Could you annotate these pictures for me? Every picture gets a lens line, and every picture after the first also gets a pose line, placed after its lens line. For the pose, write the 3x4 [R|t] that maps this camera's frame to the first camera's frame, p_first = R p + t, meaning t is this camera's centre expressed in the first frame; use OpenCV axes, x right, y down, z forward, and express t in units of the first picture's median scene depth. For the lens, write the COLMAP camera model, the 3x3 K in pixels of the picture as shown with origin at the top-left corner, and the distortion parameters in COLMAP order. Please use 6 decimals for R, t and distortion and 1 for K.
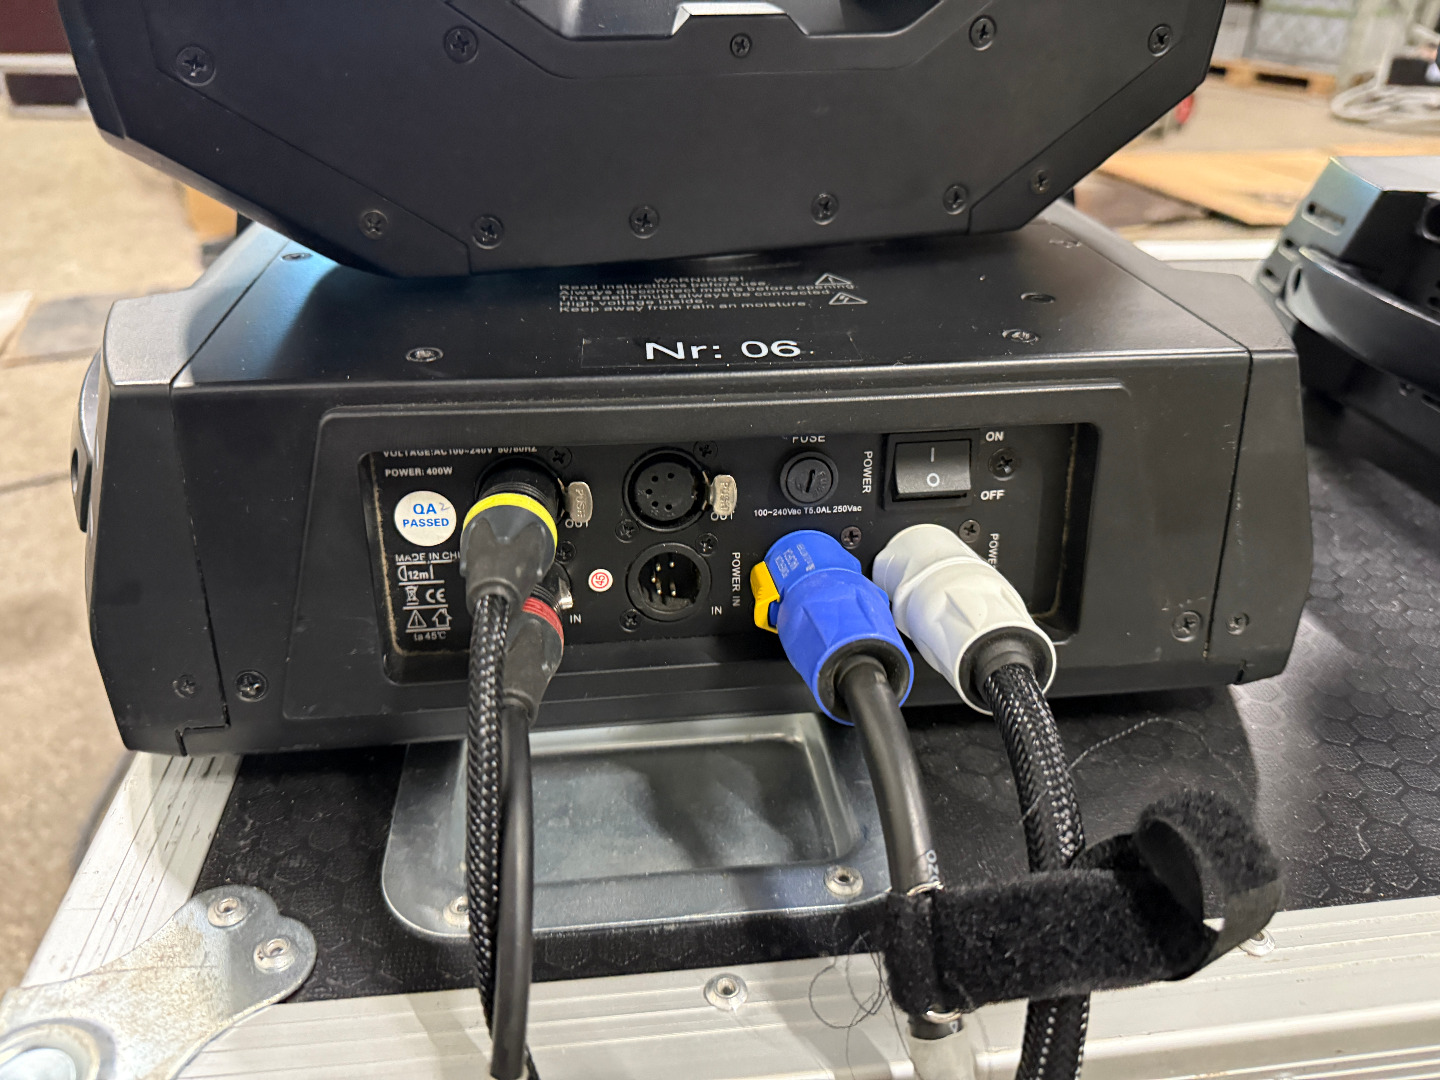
lens RADIAL K [[1063.5, 0, 720.0], [0, 1063.5, 540.0], [0, 0, 1]] dist [0.094290, -0.162331]
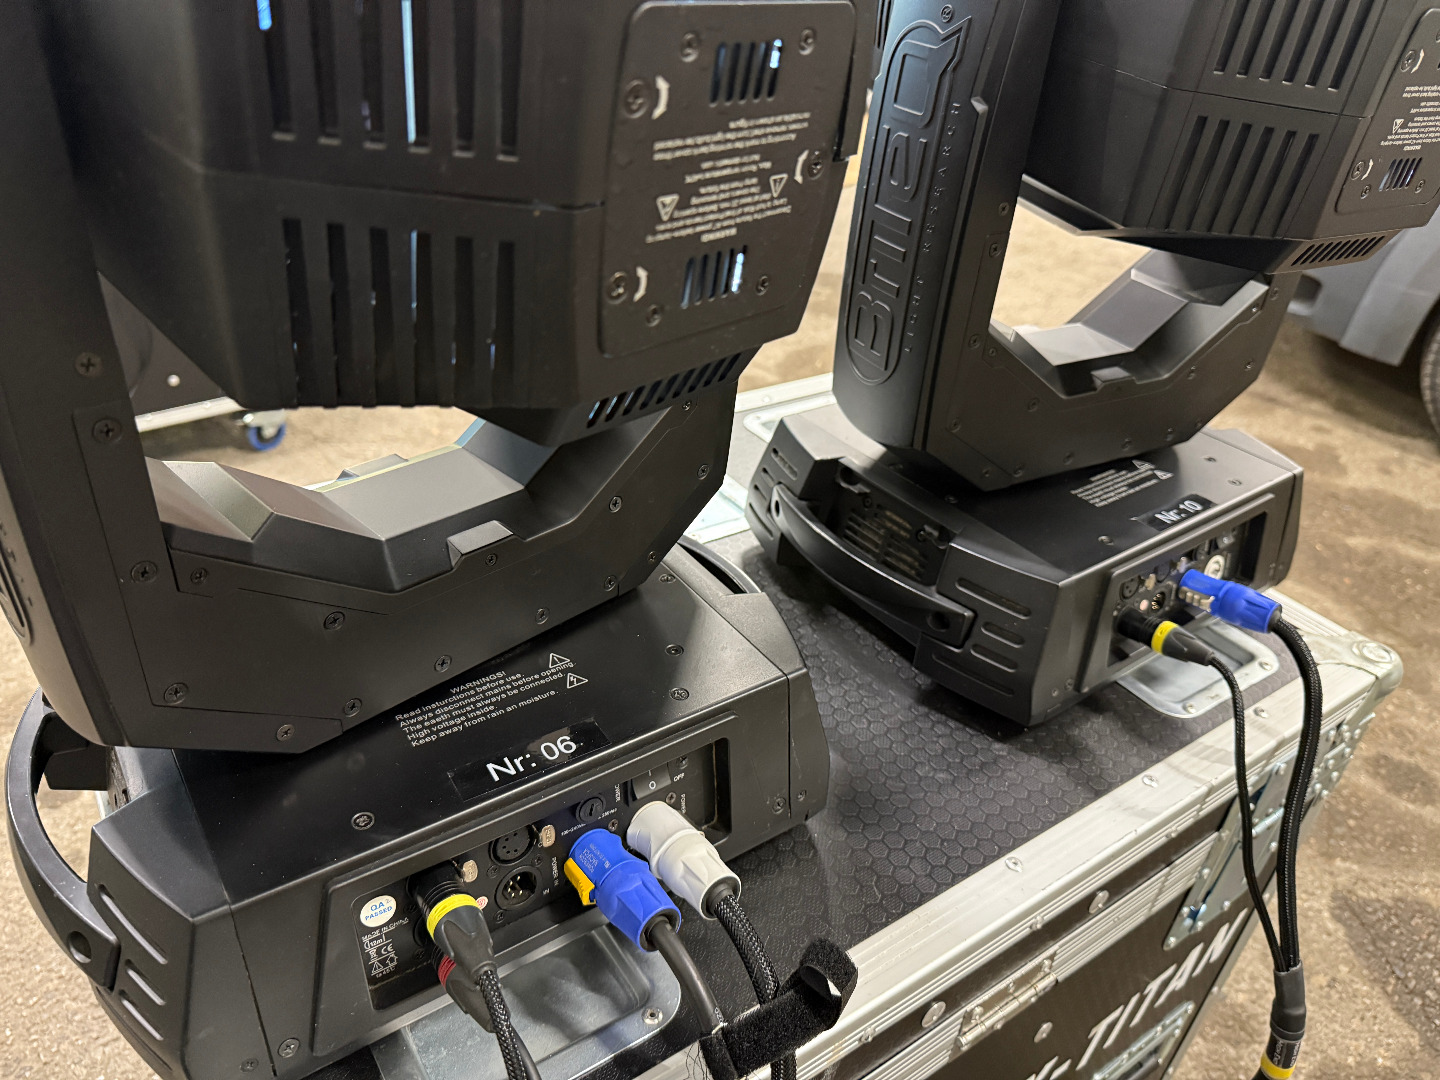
lens RADIAL K [[1063.5, 0, 720.0], [0, 1063.5, 540.0], [0, 0, 1]] dist [0.094290, -0.162331]
pose [[0.882001, -0.208181, 0.422770, -0.382548], [0.177175, 0.977802, 0.111862, -0.649556], [-0.436673, -0.023758, 0.899306, -0.679352]]
